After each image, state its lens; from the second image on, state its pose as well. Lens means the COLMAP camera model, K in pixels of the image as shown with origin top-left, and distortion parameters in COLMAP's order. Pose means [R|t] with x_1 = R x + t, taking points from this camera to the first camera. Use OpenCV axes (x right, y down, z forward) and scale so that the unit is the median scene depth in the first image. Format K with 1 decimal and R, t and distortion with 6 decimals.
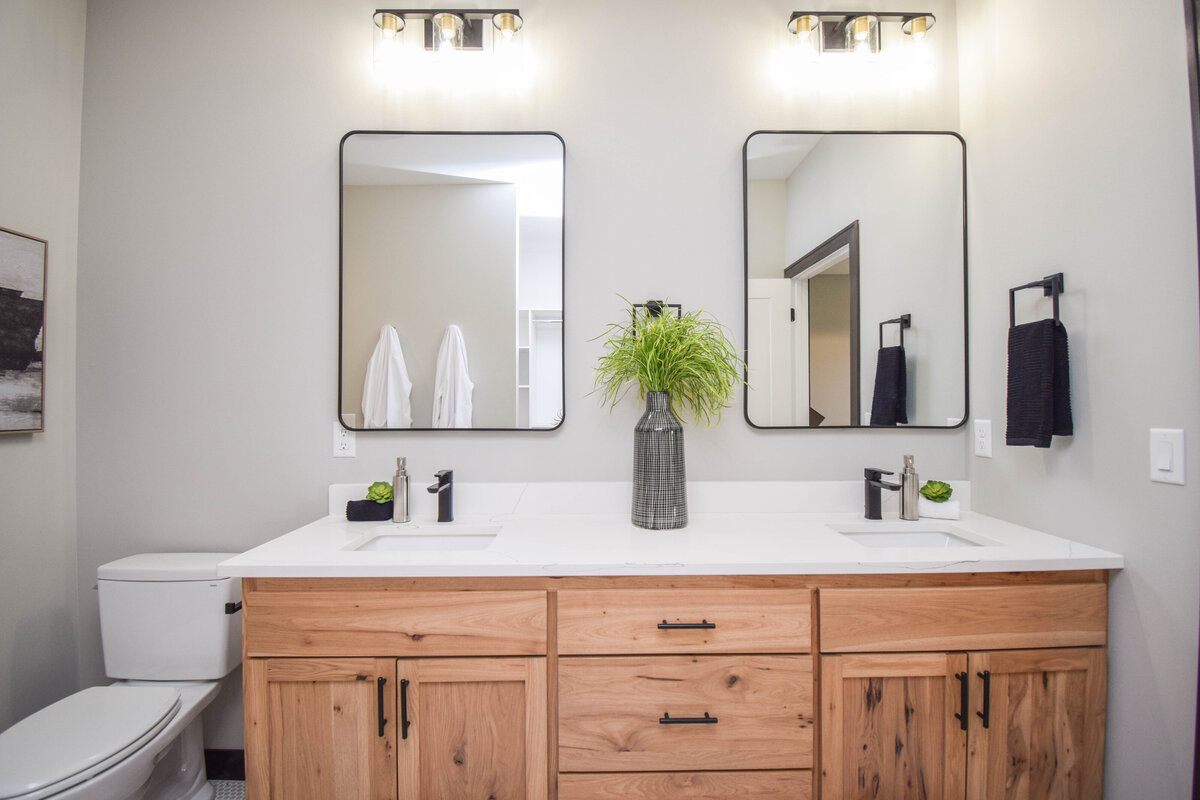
lens RADIAL K [[537.9, 0, 600.9], [0, 537.9, 395.3], [0, 0, 1]] dist [0.022023, -0.027308]
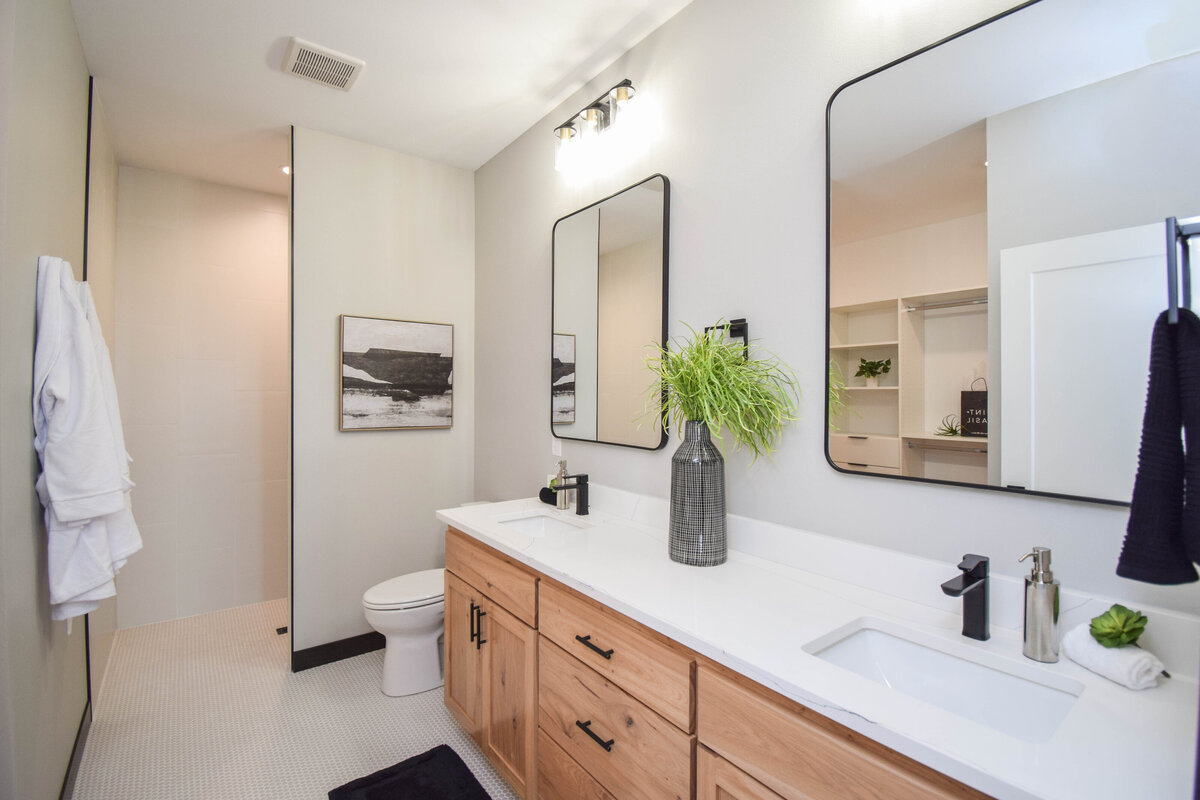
lens RADIAL K [[537.9, 0, 600.9], [0, 537.9, 395.3], [0, 0, 1]] dist [0.022023, -0.027308]
pose [[0.596695, 0.006423, -0.802443, 0.997880], [0.002482, 0.999948, 0.009850, -0.077862], [0.802465, -0.007869, 0.596648, 0.372514]]
